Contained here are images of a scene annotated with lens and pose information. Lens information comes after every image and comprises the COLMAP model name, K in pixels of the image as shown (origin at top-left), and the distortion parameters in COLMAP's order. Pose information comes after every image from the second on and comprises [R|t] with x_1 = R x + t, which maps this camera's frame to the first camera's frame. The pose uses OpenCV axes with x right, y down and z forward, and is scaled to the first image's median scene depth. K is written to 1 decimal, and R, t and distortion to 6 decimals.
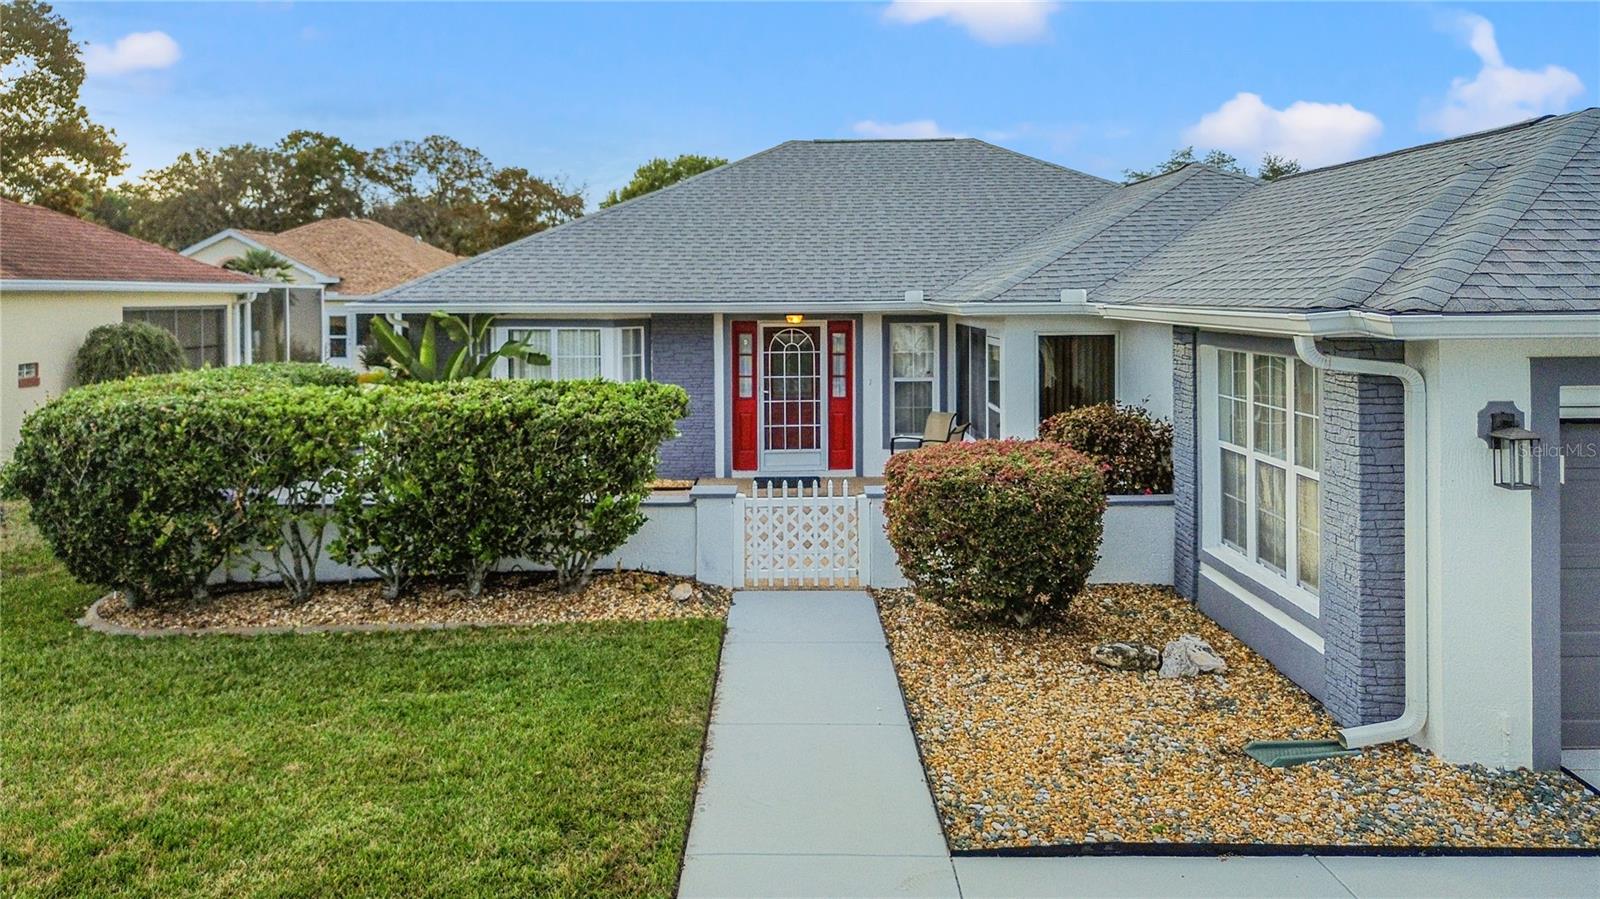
lens RADIAL K [[1170.8, 0, 794.6], [0, 1170.8, 316.3], [0, 0, 1]] dist [0.062712, -0.069595]
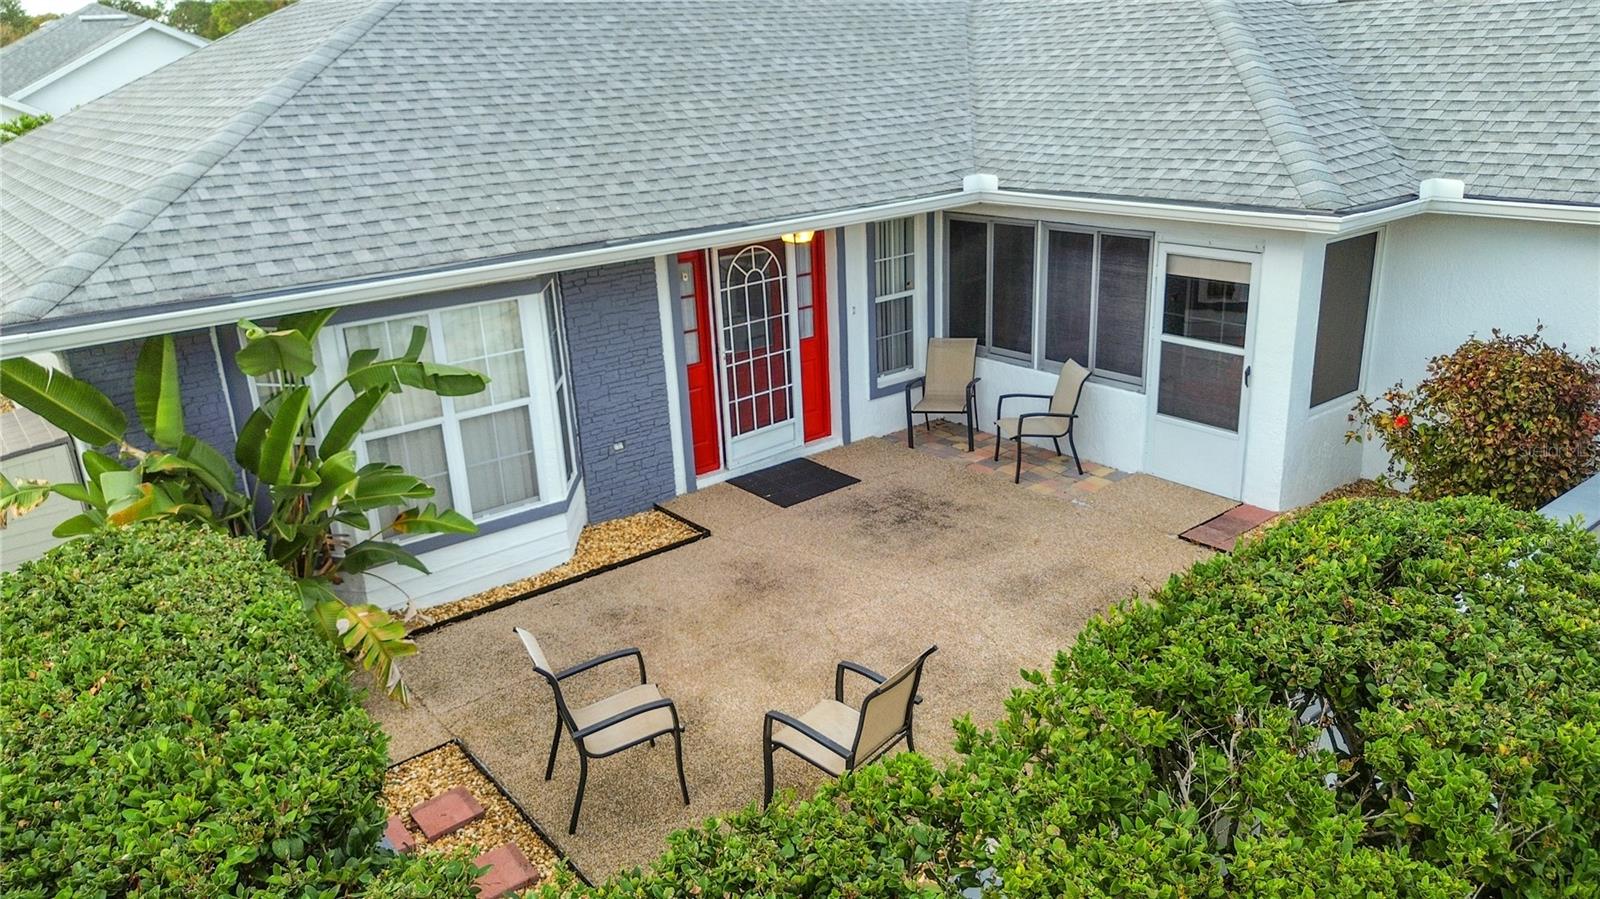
lens RADIAL K [[1138.2, 0, 800.0], [0, 1138.2, 449.5], [0, 0, 1]] dist [0.046392, -0.044014]
pose [[0.791687, -0.227883, 0.566834, -0.358452], [0.052608, 0.949810, 0.308373, -0.074159], [-0.608658, -0.214315, 0.763940, 0.491457]]
